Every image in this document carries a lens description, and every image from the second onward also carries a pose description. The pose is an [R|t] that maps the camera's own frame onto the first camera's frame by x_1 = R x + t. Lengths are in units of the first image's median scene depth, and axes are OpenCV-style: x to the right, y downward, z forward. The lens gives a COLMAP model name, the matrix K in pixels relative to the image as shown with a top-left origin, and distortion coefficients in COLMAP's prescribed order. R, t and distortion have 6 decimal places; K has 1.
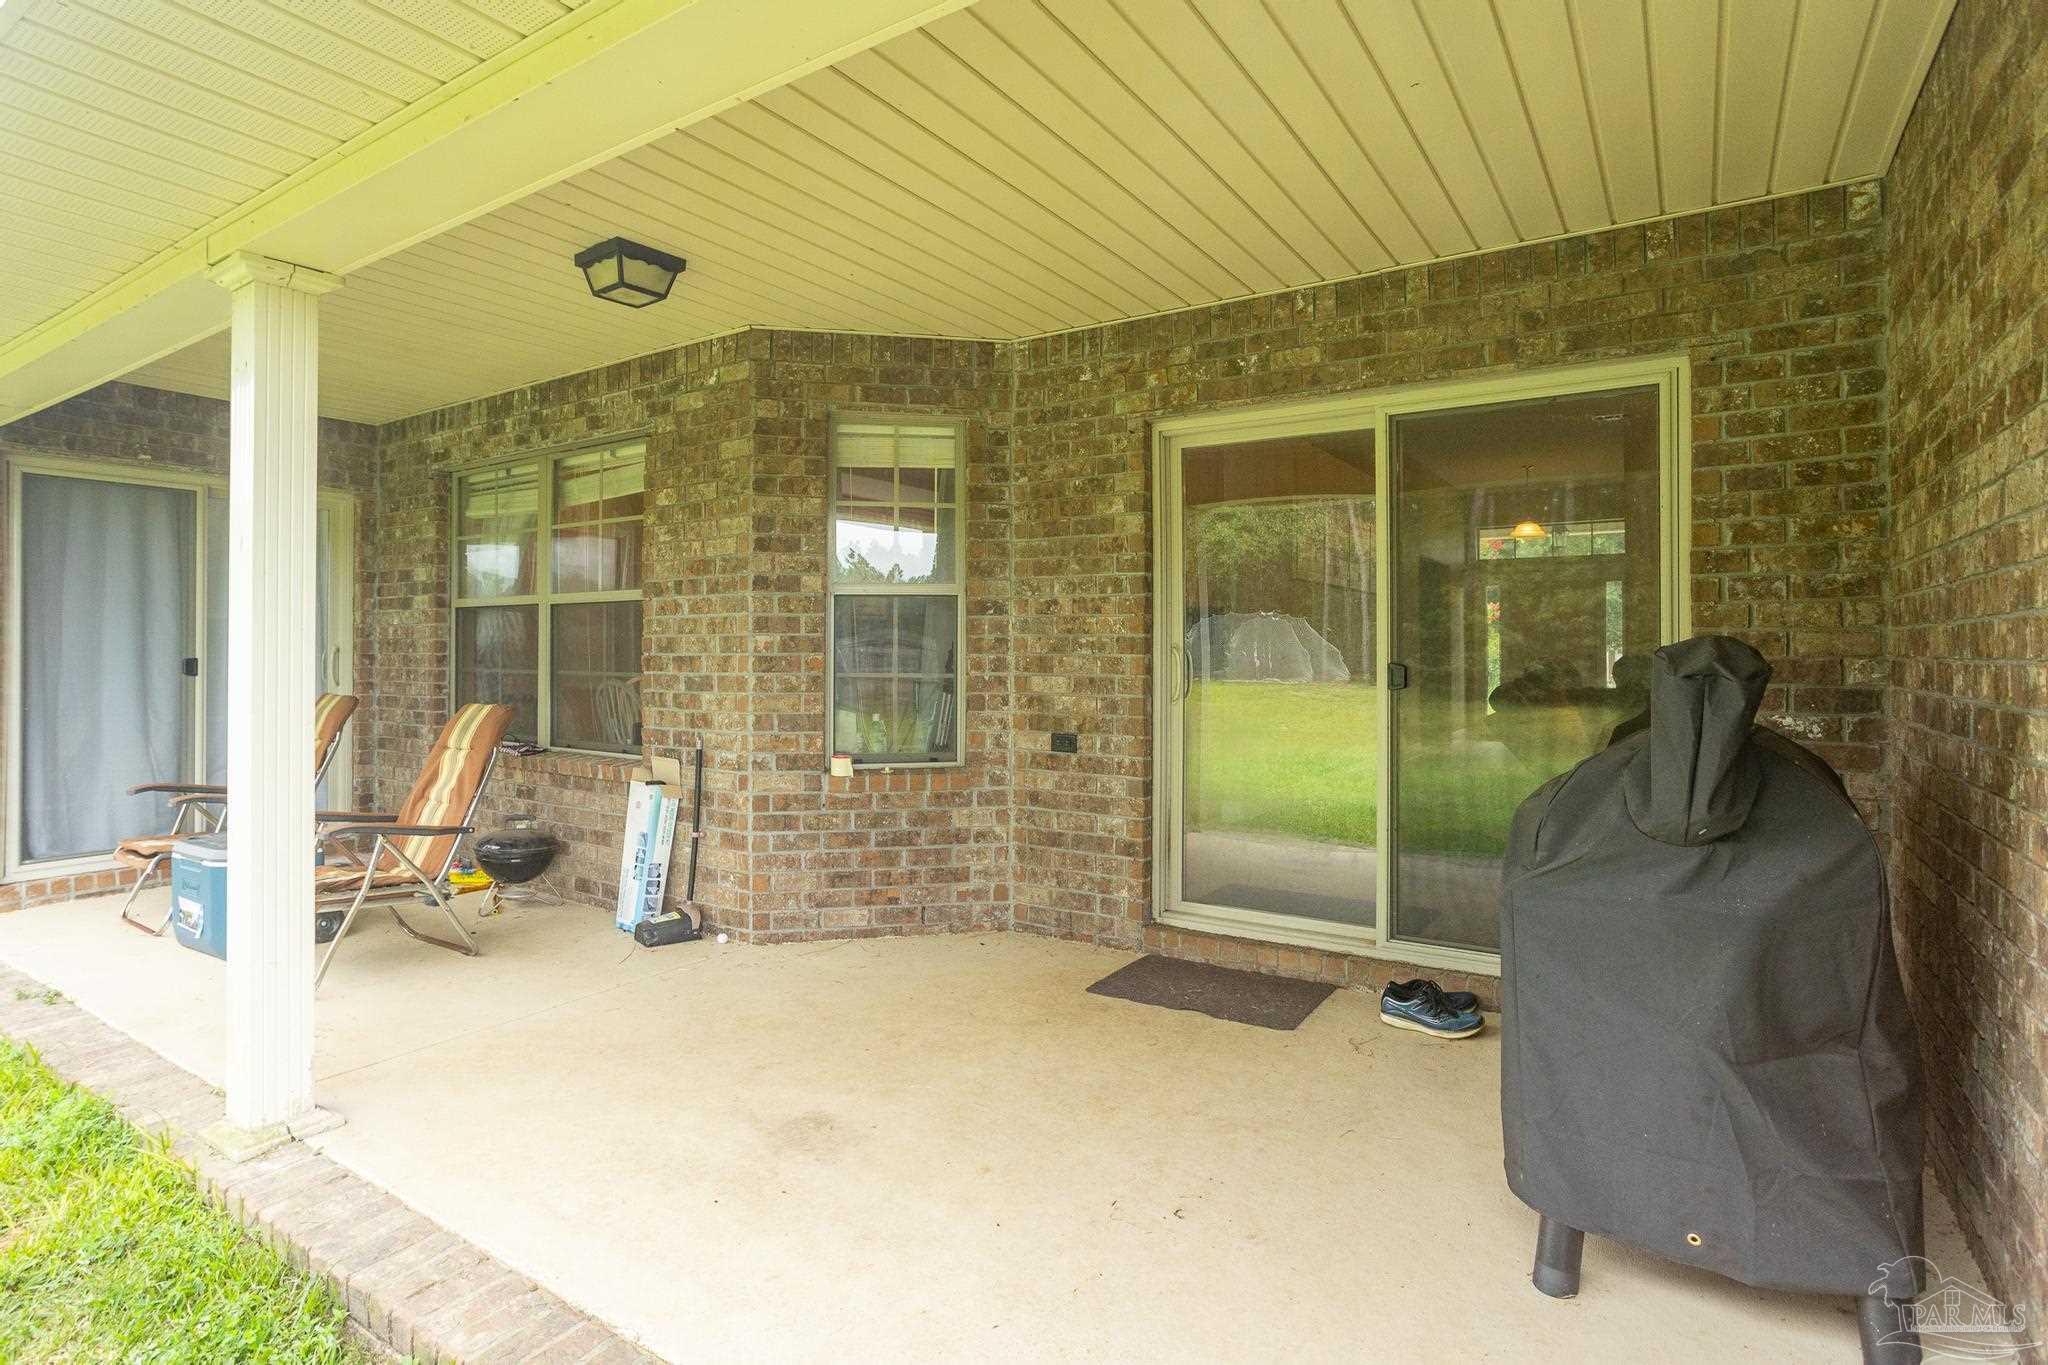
lens RADIAL K [[1019.0, 0, 971.9], [0, 1019.0, 642.8], [0, 0, 1]] dist [-0.002455, 0.000276]
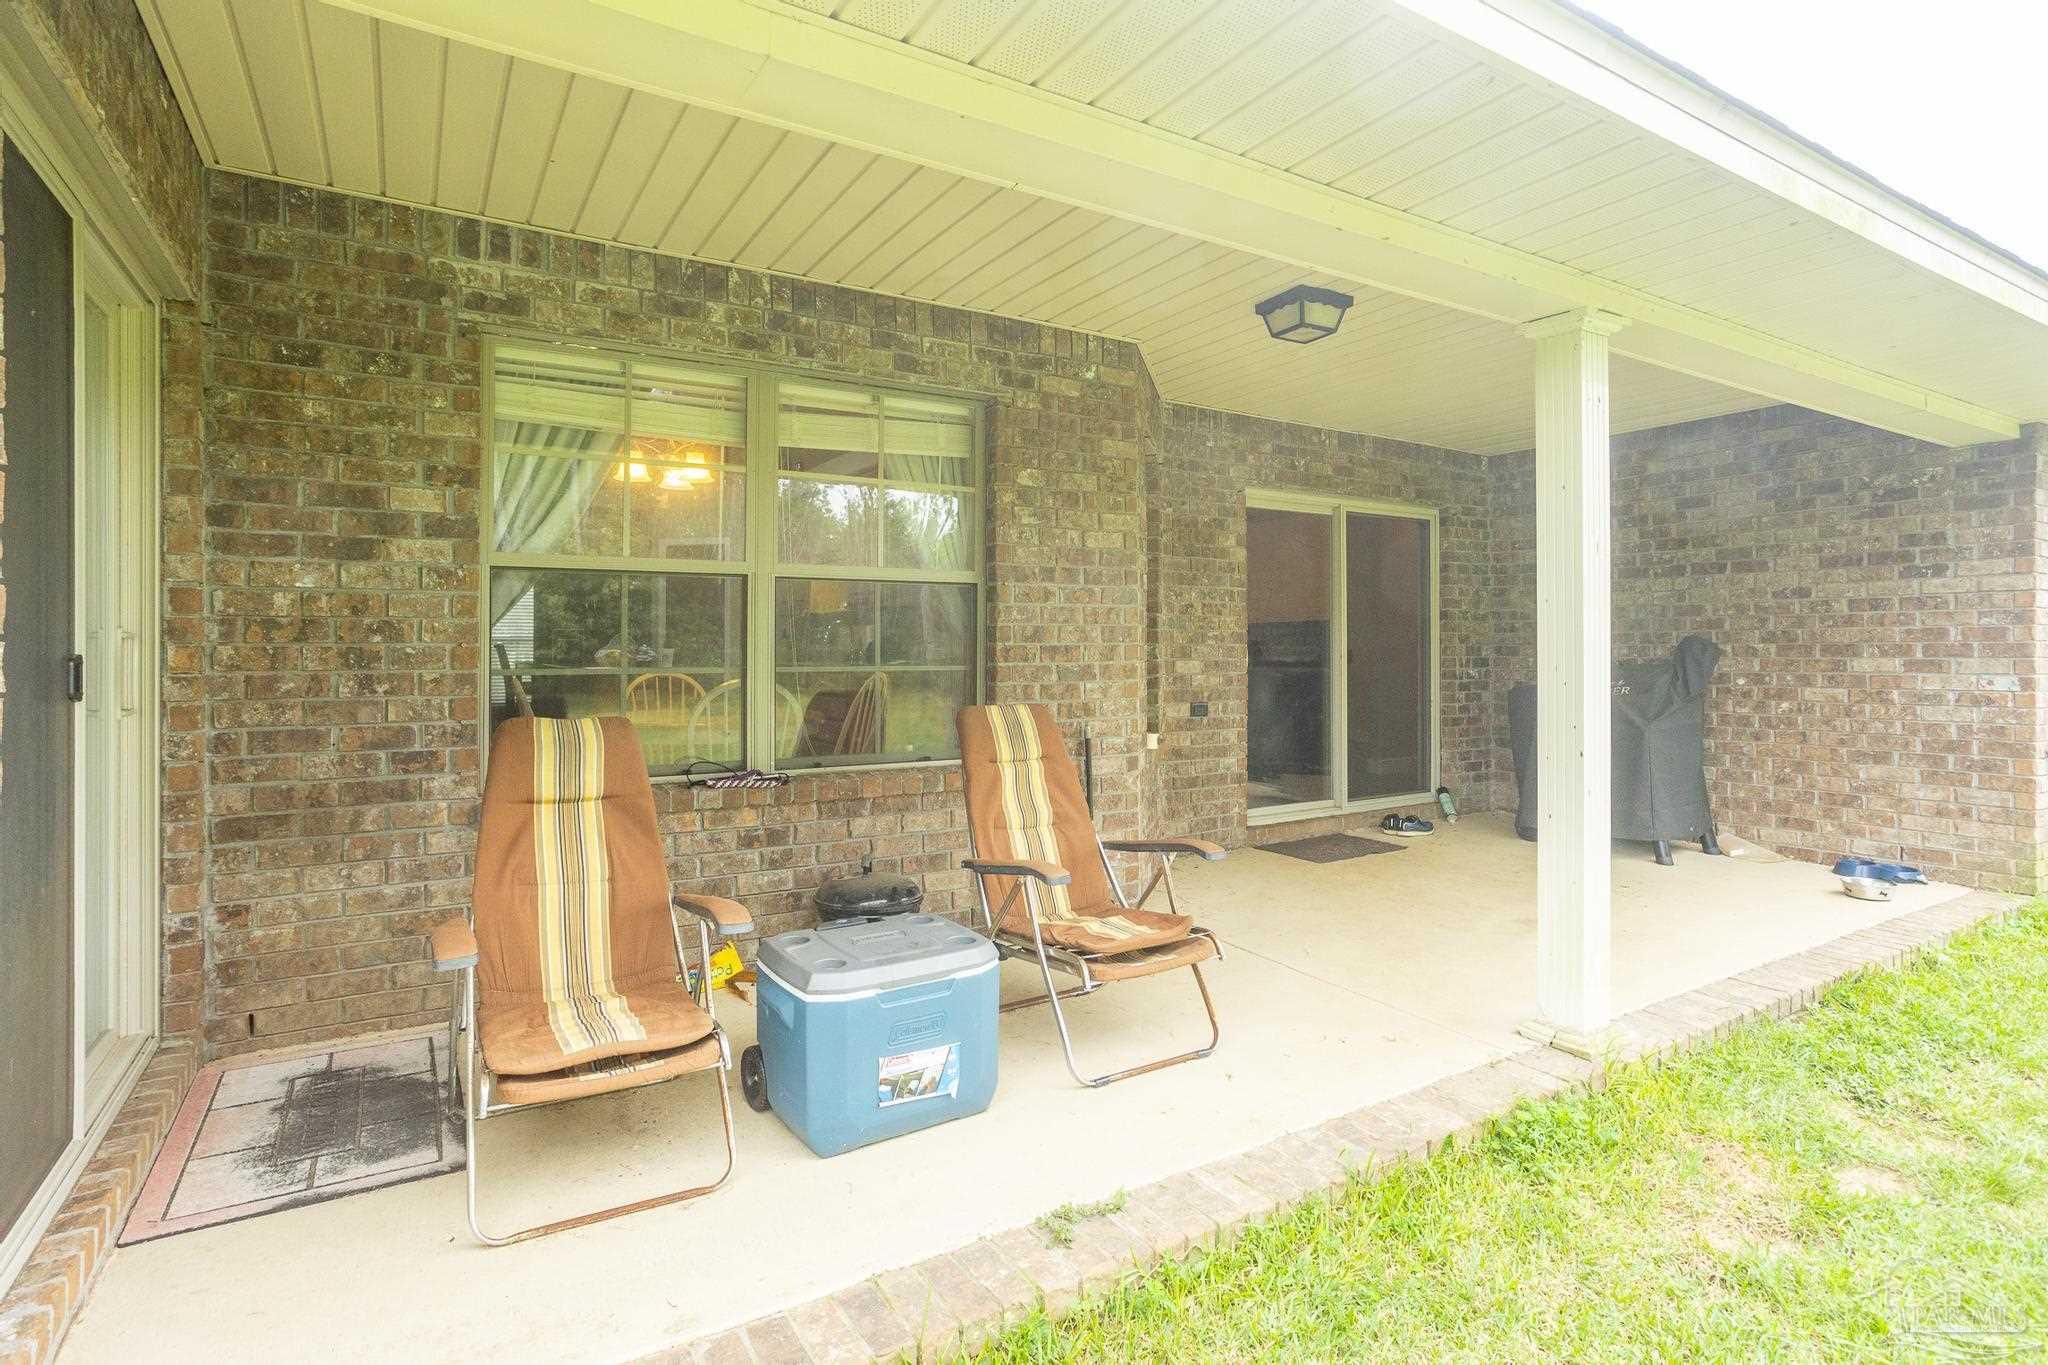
lens RADIAL K [[1019.0, 0, 971.9], [0, 1019.0, 642.8], [0, 0, 1]] dist [-0.002455, 0.000276]
pose [[0.429738, 0.003724, 0.902946, -1.242251], [-0.003152, 0.999992, -0.002624, 0.013515], [-0.902948, -0.001719, 0.429746, 0.678731]]
